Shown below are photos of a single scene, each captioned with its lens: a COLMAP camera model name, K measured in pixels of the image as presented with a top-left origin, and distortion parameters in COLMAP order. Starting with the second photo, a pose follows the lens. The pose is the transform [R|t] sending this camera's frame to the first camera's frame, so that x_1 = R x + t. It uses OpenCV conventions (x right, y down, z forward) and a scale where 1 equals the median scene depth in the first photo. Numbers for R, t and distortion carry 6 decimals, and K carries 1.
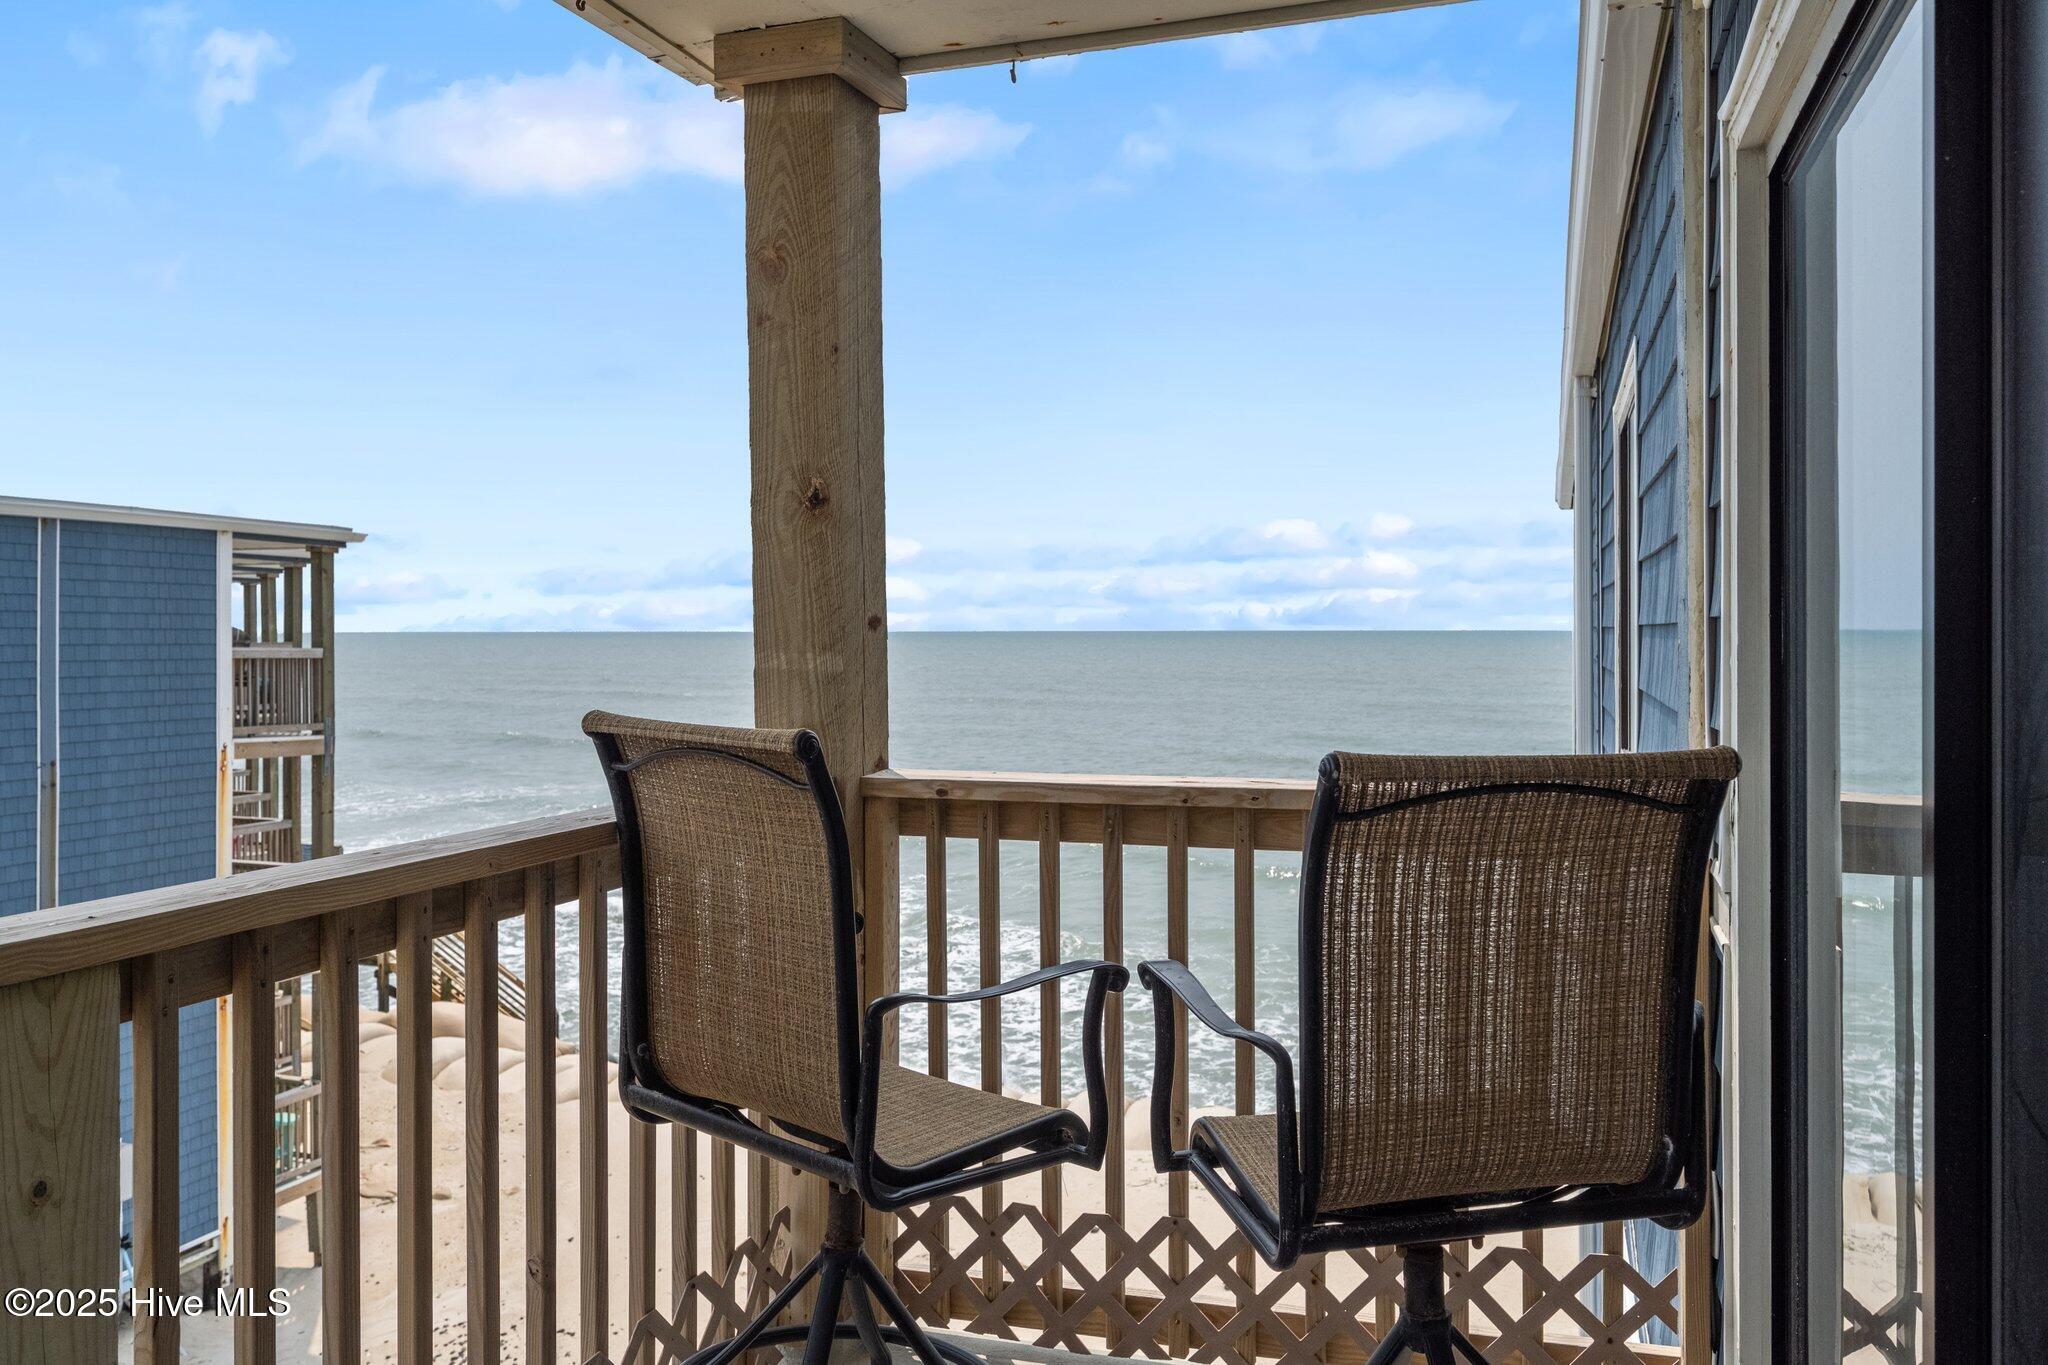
lens RADIAL K [[1481.3, 0, 1018.4], [0, 1481.3, 641.3], [0, 0, 1]] dist [-0.006923, 0.038379]
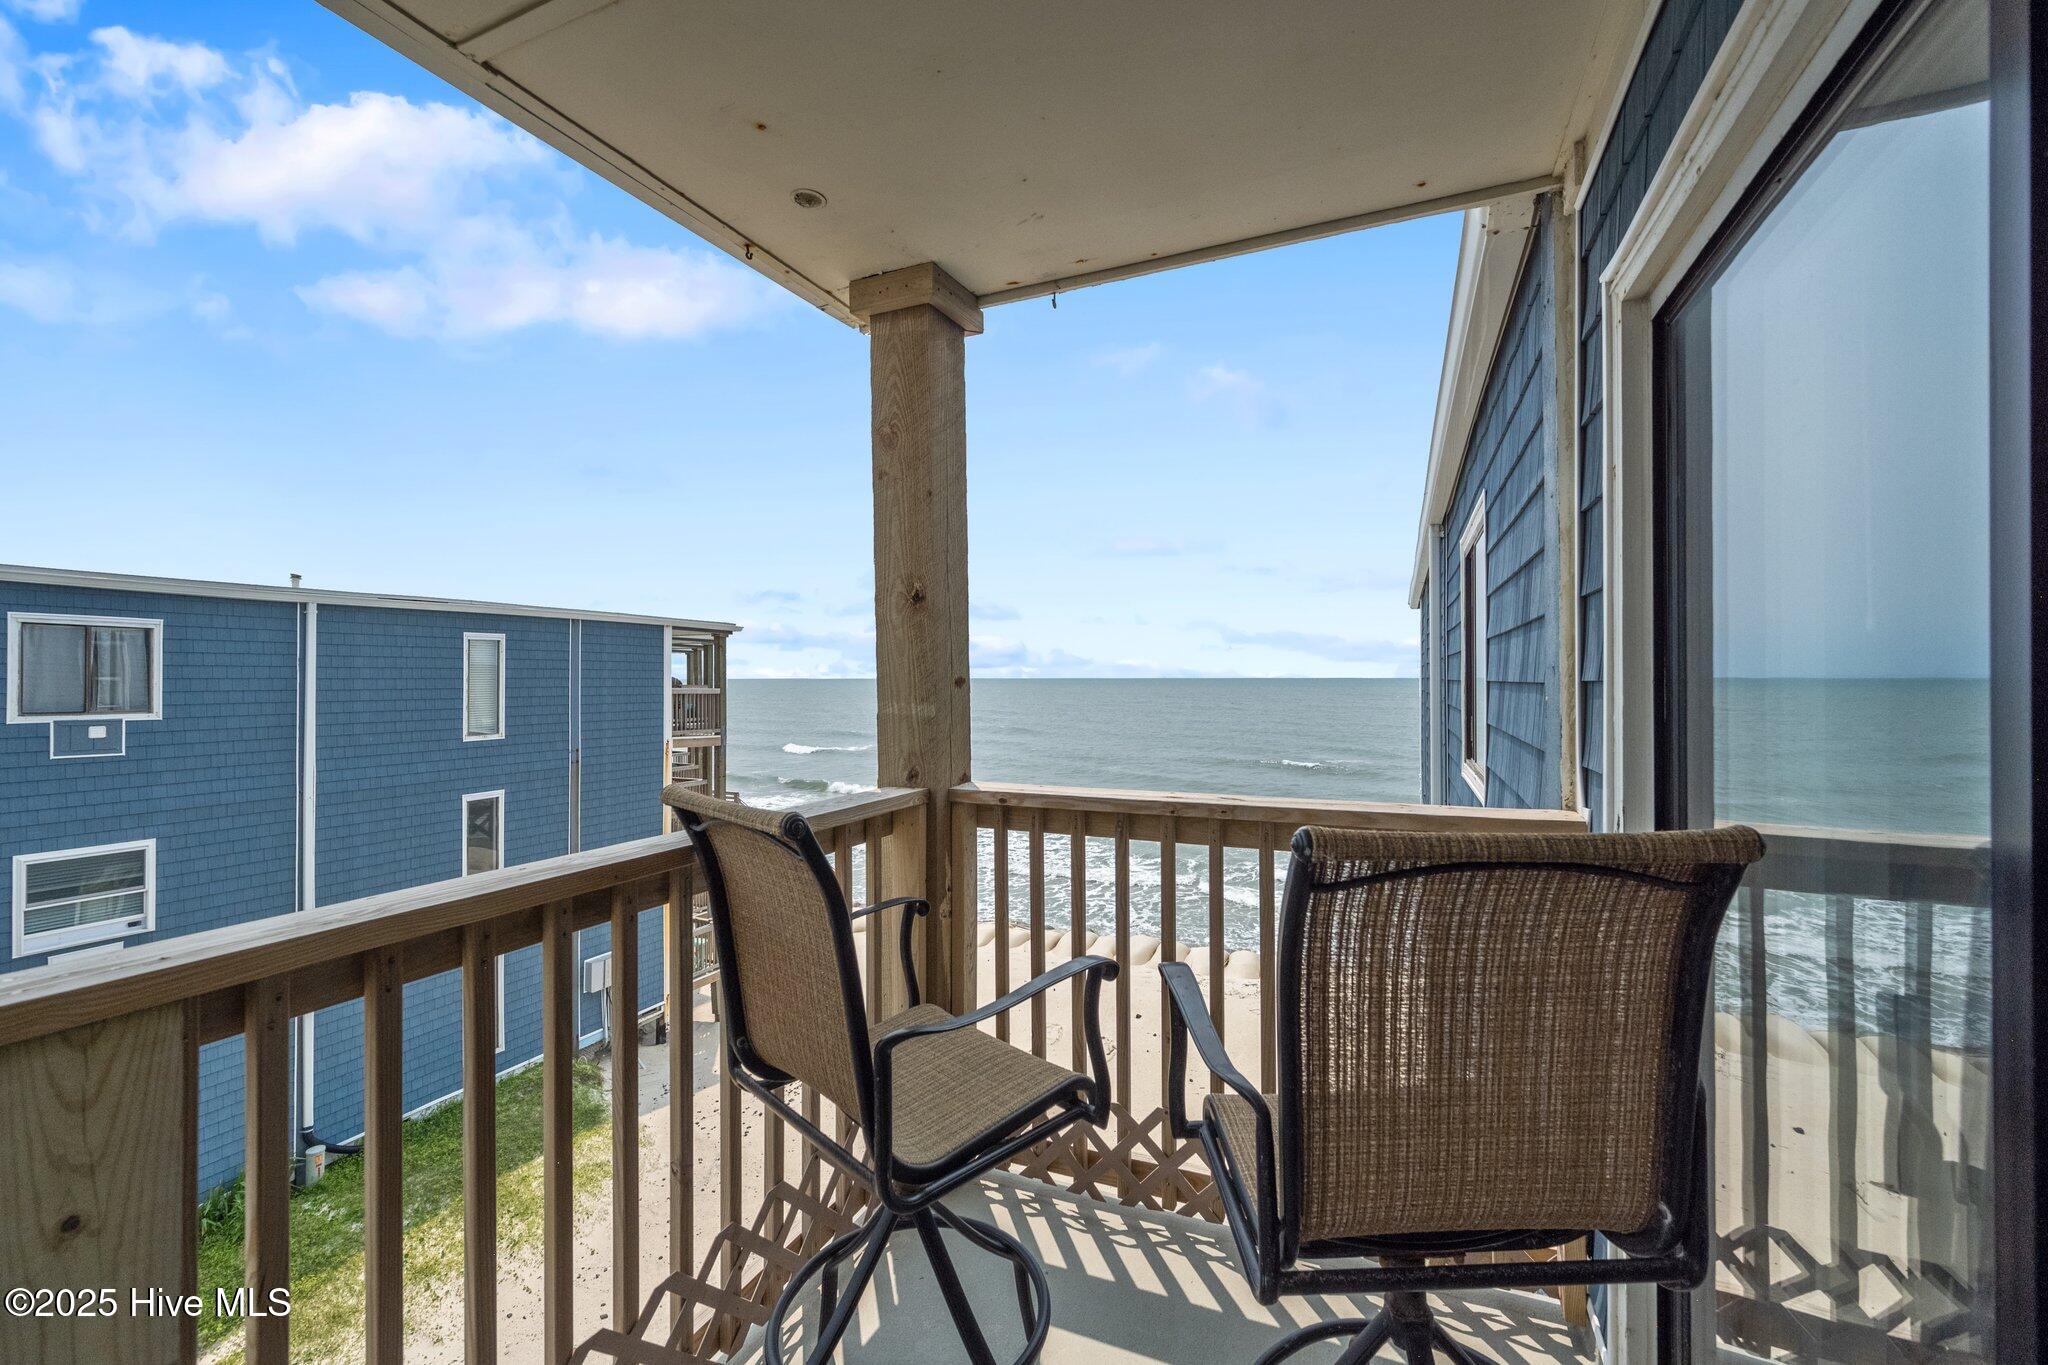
lens RADIAL K [[820.8, 0, 1012.7], [0, 820.8, 682.0], [0, 0, 1]] dist [0.000106, -0.000012]
pose [[0.996222, 0.001655, -0.086832, 0.027624], [-0.002270, 0.999973, -0.006983, -0.007728], [0.086818, 0.007153, 0.996198, 0.212418]]
